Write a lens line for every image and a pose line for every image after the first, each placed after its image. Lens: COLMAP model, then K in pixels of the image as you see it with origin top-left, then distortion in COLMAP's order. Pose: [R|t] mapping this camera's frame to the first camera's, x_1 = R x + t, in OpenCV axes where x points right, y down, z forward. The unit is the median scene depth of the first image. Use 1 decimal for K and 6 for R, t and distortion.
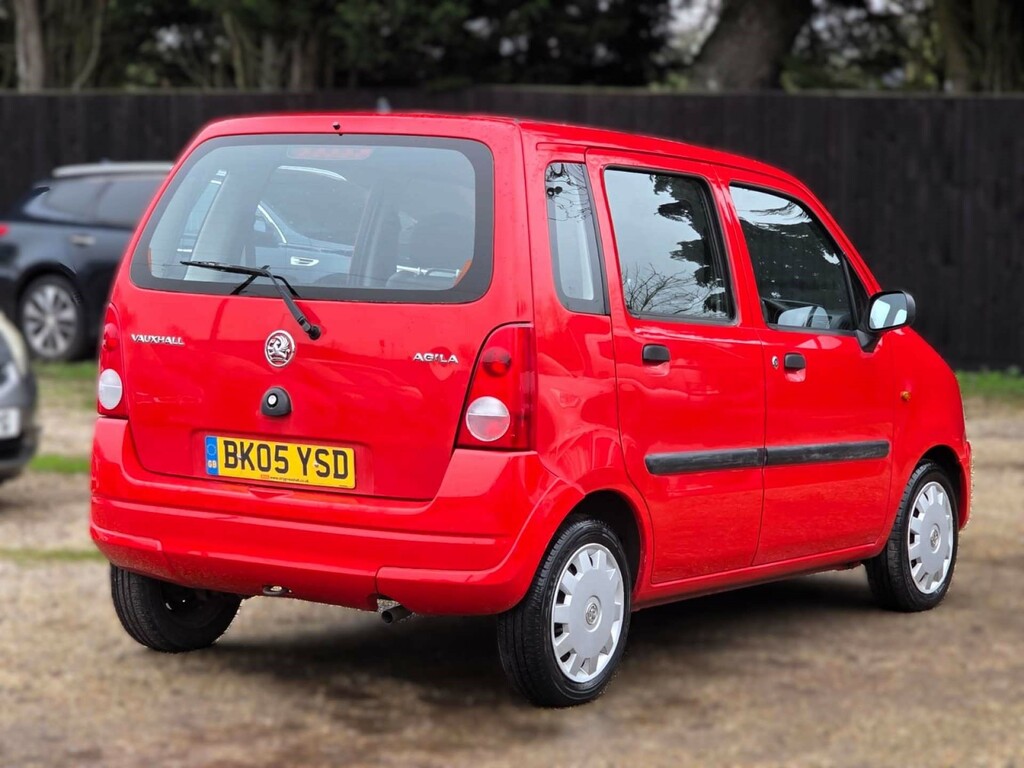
lens RADIAL K [[2860.2, 0, 512.0], [0, 2860.2, 384.0], [0, 0, 1]] dist [-1.144208, 21.806709]
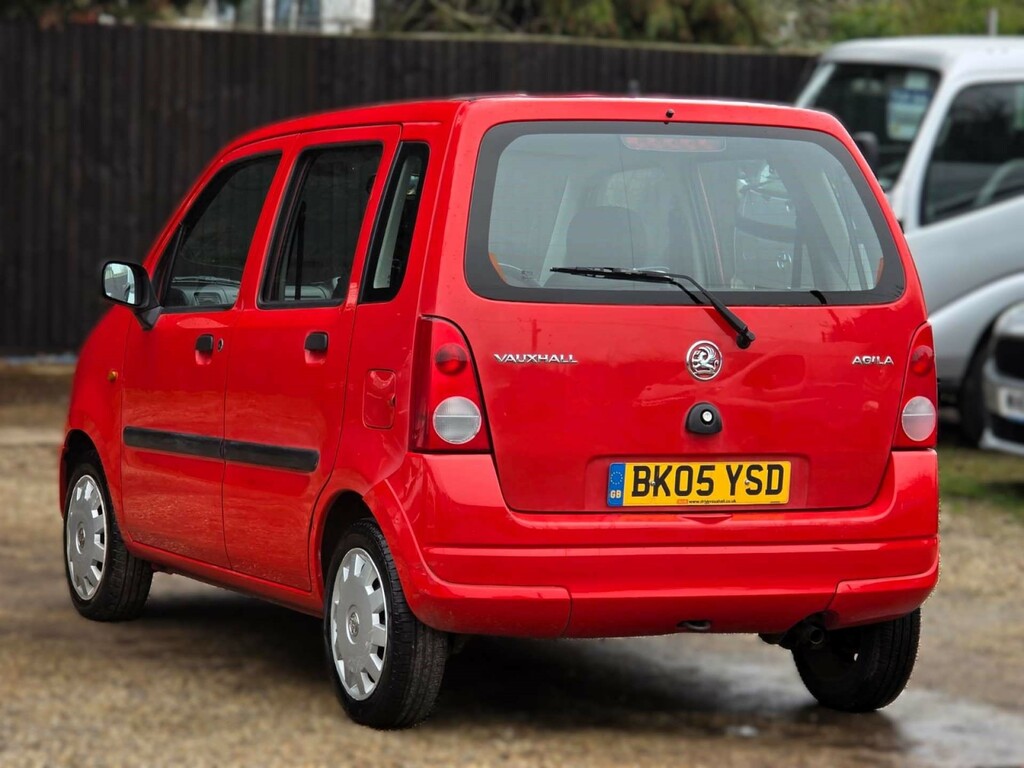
lens RADIAL K [[3676.3, 0, 512.0], [0, 3676.3, 384.0], [0, 0, 1]] dist [0.184367, 2.031691]
pose [[0.569545, -0.061214, 0.819677, -1.089361], [0.044274, 0.998060, 0.043773, -0.059440], [-0.820767, 0.011360, 0.571150, 0.370553]]
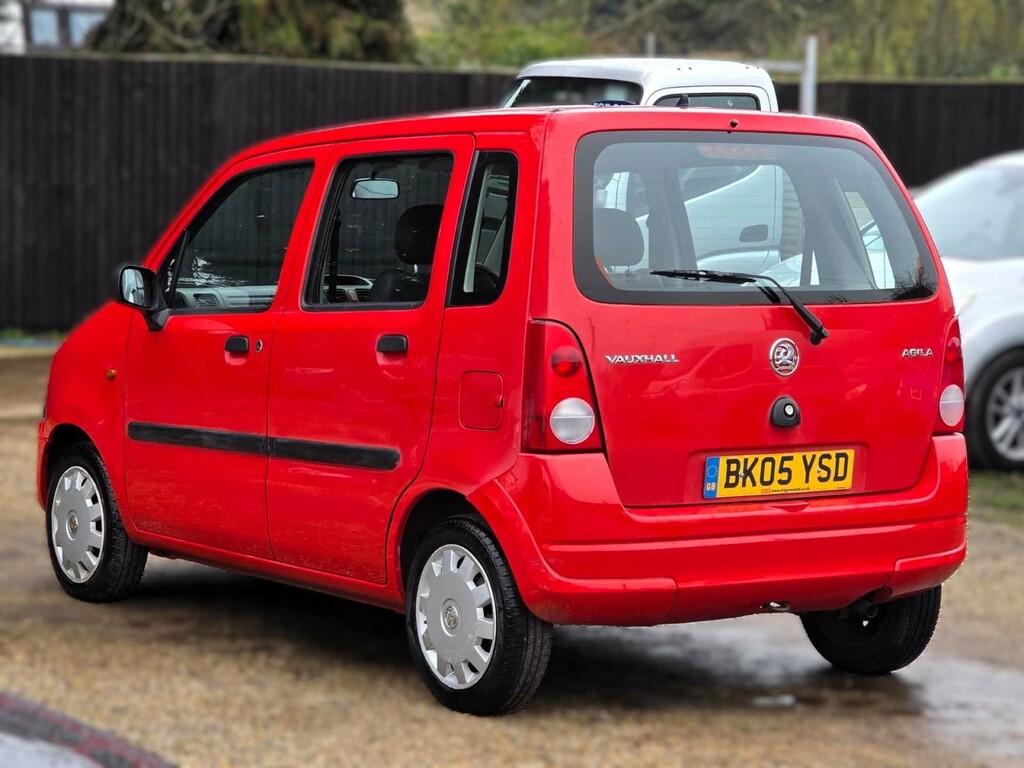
lens RADIAL K [[2887.5, 0, 512.0], [0, 2887.5, 384.0], [0, 0, 1]] dist [-1.035793, 25.137922]
pose [[0.413626, -0.087014, 0.906279, -1.003297], [0.053858, 0.996018, 0.071049, -0.077370], [-0.908852, 0.019423, 0.416666, 0.675433]]
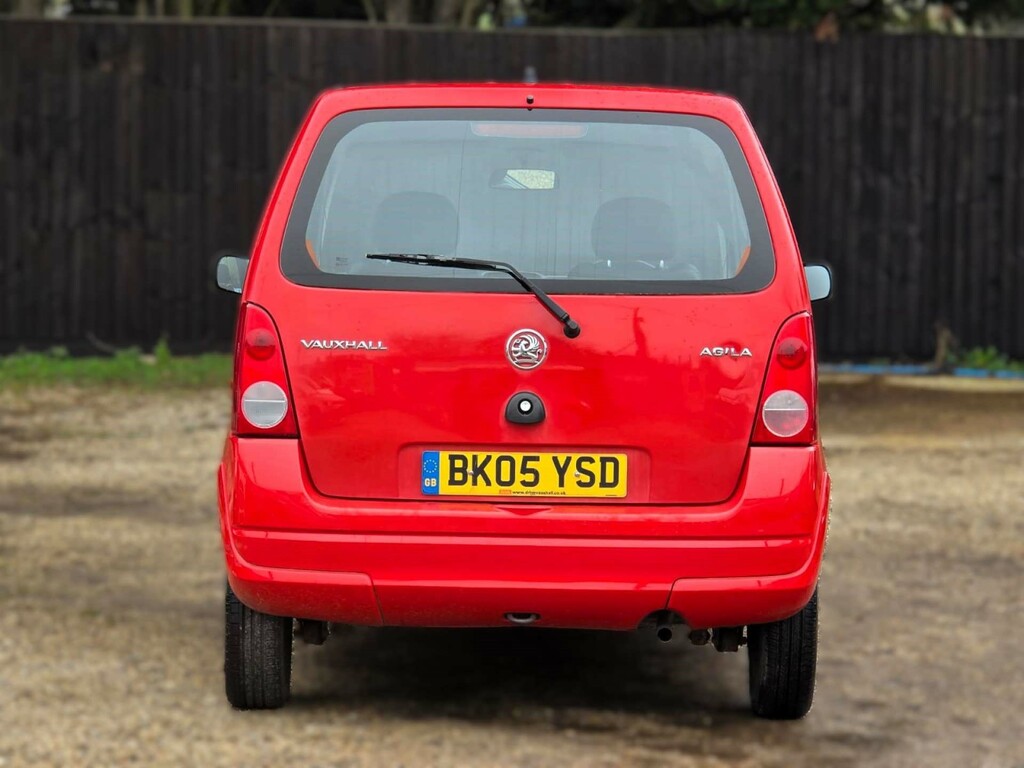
lens RADIAL K [[3687.0, 0, 512.0], [0, 3687.0, 384.0], [0, 0, 1]] dist [0.162190, 3.798664]
pose [[0.845266, -0.045374, 0.532415, -0.709267], [0.041710, 0.998951, 0.018914, -0.023664], [-0.532715, 0.006219, 0.846272, 0.008642]]
